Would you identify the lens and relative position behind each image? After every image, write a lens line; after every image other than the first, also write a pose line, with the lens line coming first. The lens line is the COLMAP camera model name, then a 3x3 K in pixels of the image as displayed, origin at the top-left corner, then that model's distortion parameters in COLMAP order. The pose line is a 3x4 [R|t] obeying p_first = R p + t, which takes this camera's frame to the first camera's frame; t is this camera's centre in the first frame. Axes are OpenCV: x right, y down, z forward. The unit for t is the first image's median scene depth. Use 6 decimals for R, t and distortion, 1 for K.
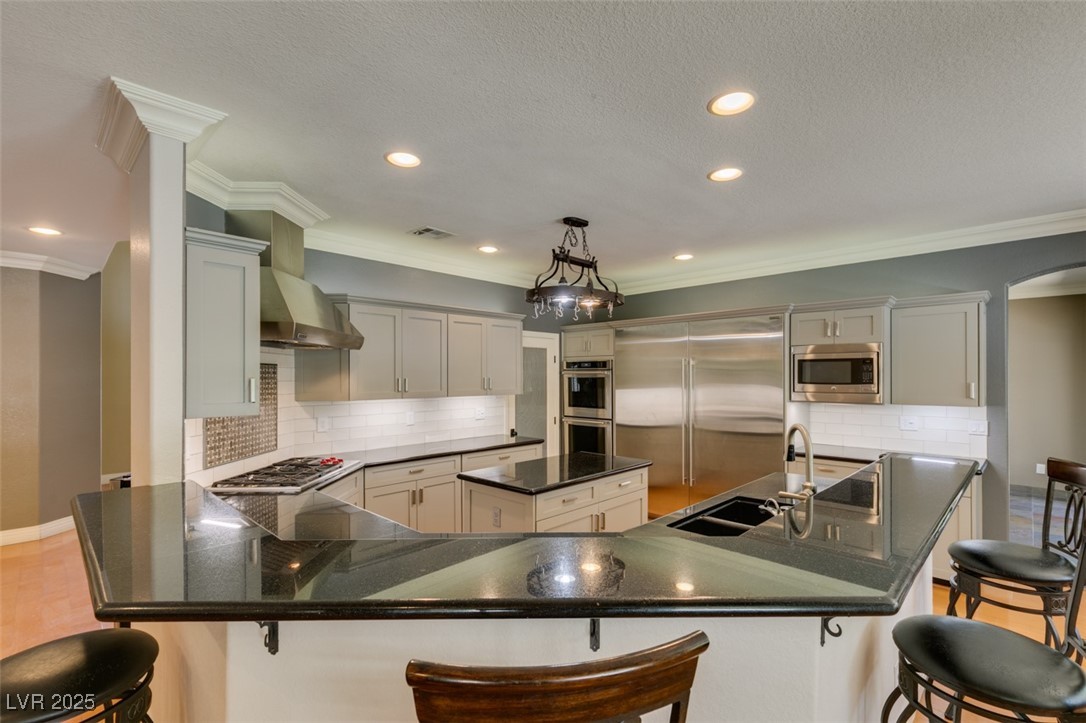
lens RADIAL K [[489.2, 0, 543.9], [0, 489.2, 365.4], [0, 0, 1]] dist [0.001141, -0.000571]
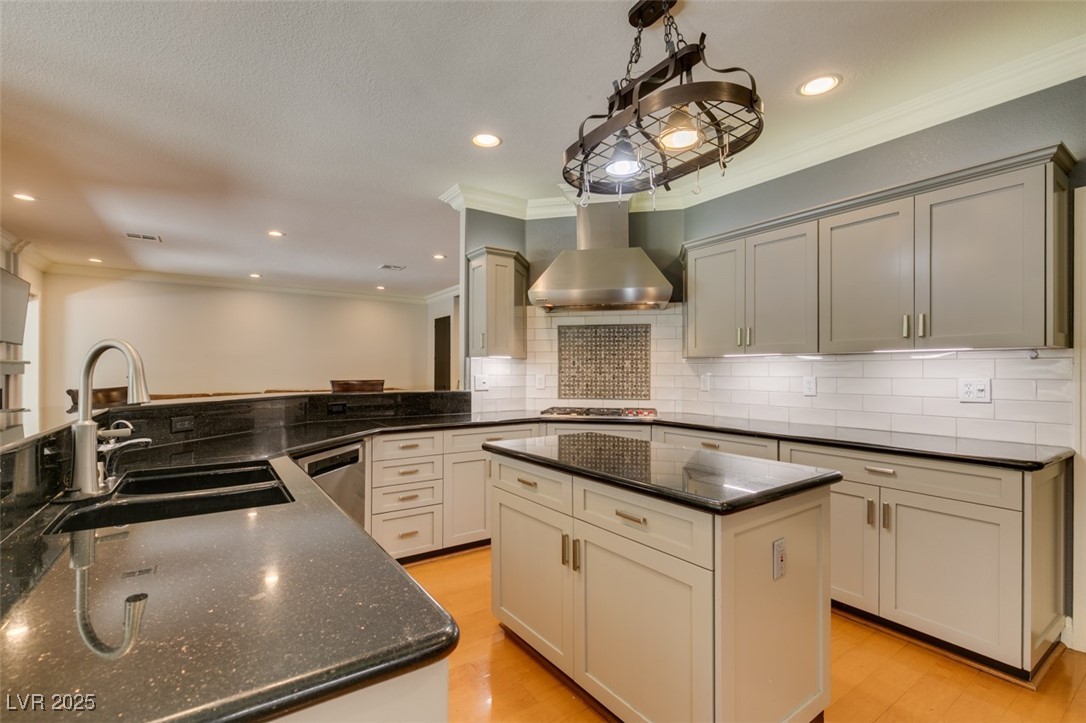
lens RADIAL K [[489.2, 0, 542.2], [0, 489.2, 366.9], [0, 0, 1]] dist [0.001141, -0.000571]
pose [[-0.193692, -0.003315, -0.981057, 0.693172], [0.023086, 0.999702, -0.007936, 0.113113], [0.980791, -0.024186, -0.193558, 1.105559]]
